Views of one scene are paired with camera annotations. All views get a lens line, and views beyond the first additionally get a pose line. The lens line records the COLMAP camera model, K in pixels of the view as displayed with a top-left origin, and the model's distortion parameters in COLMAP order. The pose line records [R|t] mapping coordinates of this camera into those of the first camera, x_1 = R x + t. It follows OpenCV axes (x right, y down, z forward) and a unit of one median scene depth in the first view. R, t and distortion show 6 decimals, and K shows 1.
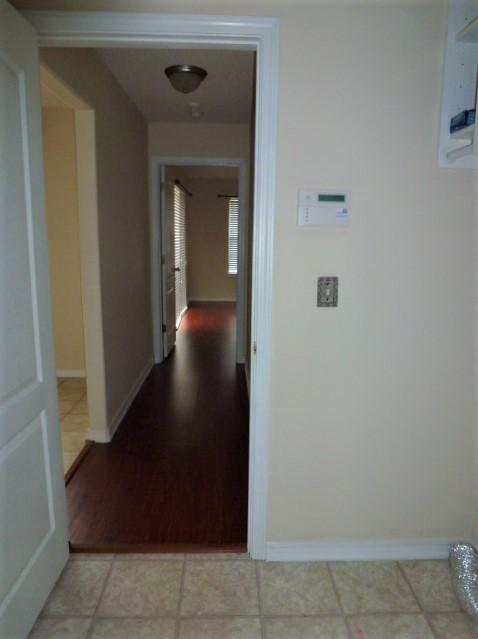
lens RADIAL K [[464.3, 0, 237.7], [0, 464.3, 324.2], [0, 0, 1]] dist [-0.061172, -0.001265]
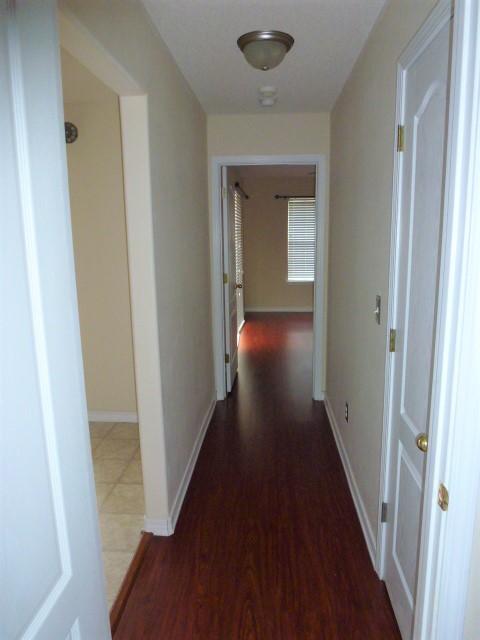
lens RADIAL K [[465.0, 0, 238.7], [0, 465.0, 324.7], [0, 0, 1]] dist [-0.061172, -0.001265]
pose [[0.995315, -0.010920, -0.096064, -0.072628], [0.011420, 0.999924, 0.004656, -0.074886], [0.096006, -0.005731, 0.995364, 0.202098]]
